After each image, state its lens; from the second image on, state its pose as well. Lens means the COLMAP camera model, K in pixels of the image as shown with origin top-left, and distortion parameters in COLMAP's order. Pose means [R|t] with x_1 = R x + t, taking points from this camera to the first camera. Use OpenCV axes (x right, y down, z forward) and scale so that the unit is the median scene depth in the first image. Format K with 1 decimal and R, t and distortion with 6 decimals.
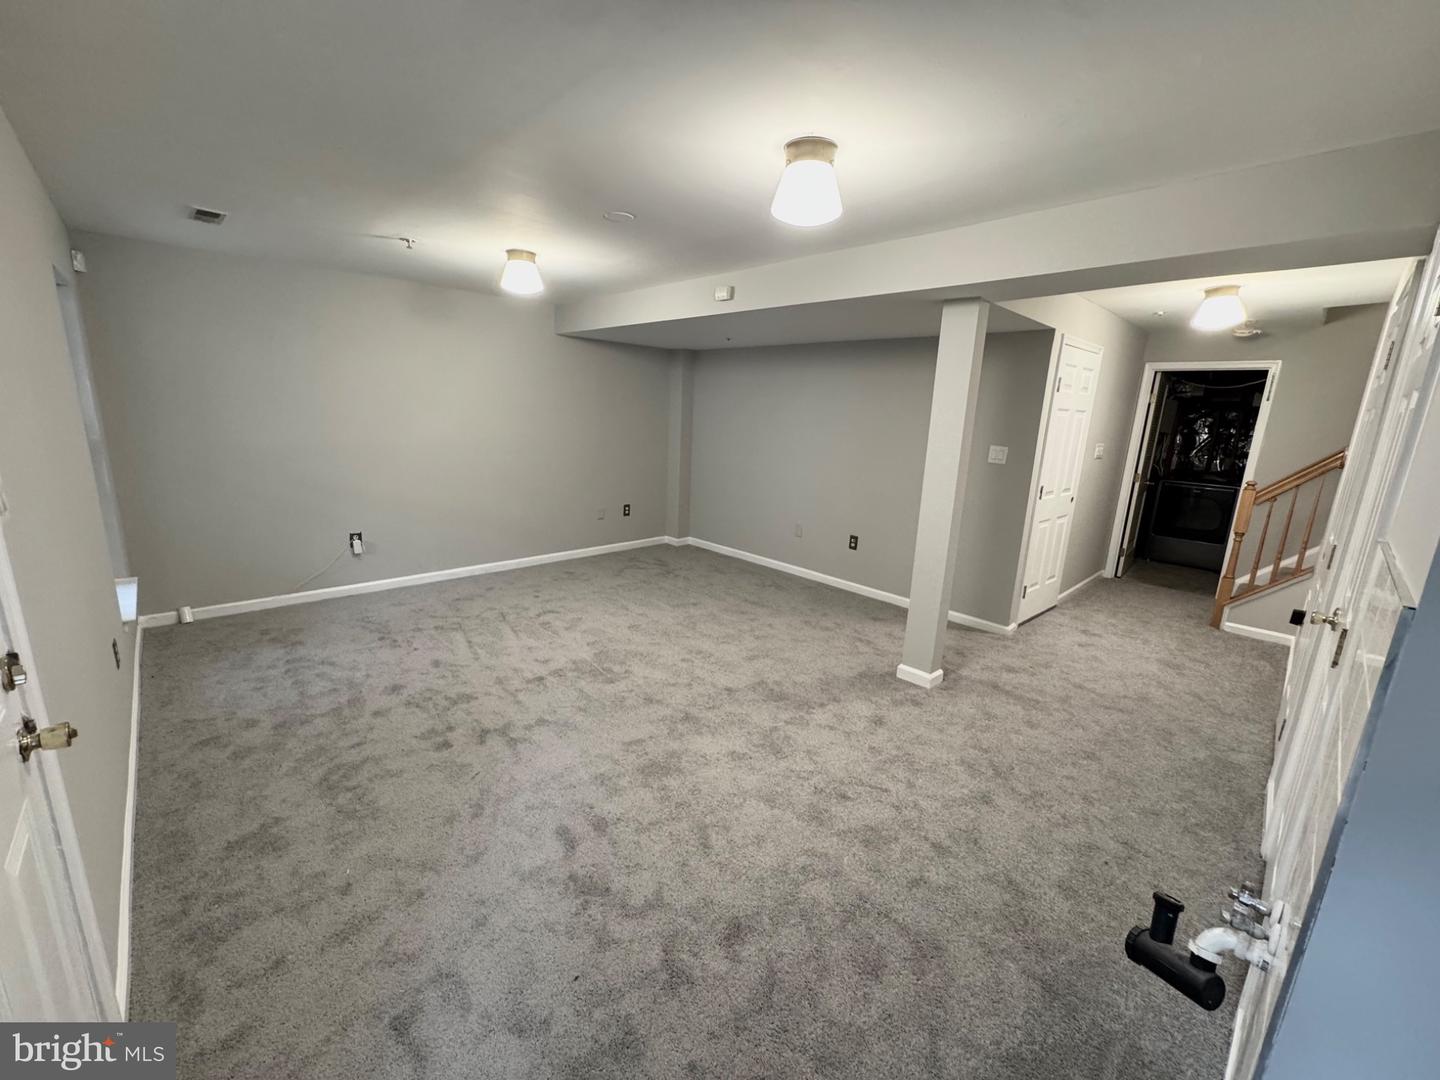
lens RADIAL K [[578.6, 0, 716.9], [0, 578.6, 544.0], [0, 0, 1]] dist [-0.003822, 0.000445]
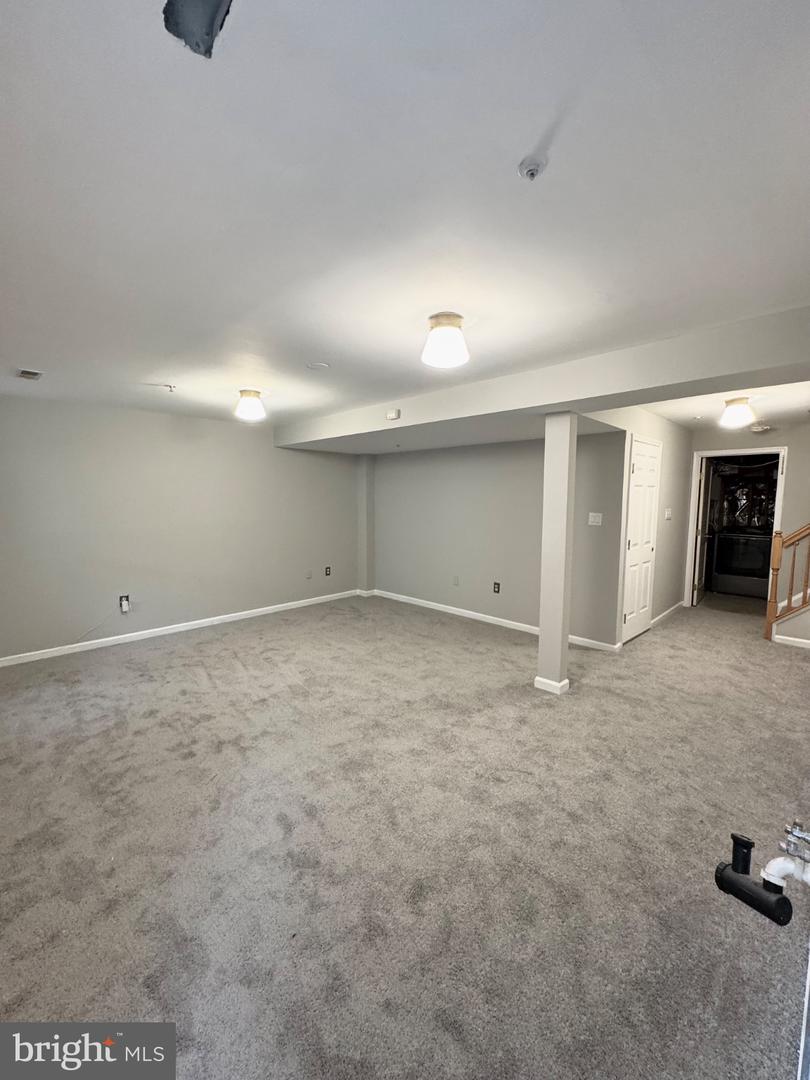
lens RADIAL K [[433.9, 0, 404.4], [0, 433.9, 541.9], [0, 0, 1]] dist [-0.003822, 0.000445]
pose [[0.998983, -0.039706, 0.021346, 0.006801], [0.042060, 0.991344, -0.124374, 0.015893], [-0.016223, 0.125145, 0.992006, -0.028889]]
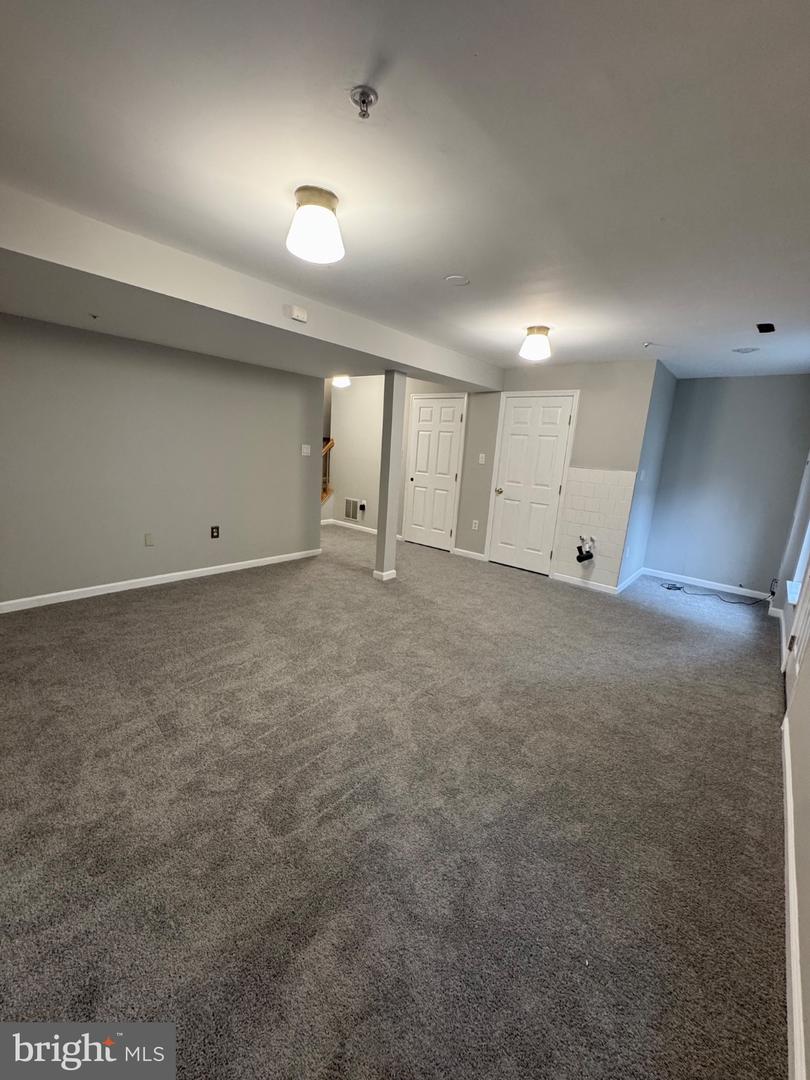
lens RADIAL K [[433.9, 0, 405.1], [0, 433.9, 540.3], [0, 0, 1]] dist [-0.003822, 0.000445]
pose [[-0.103643, -0.262326, 0.959397, -1.213063], [0.155869, 0.948390, 0.276155, -0.316212], [-0.982325, 0.178161, -0.057406, 1.271304]]
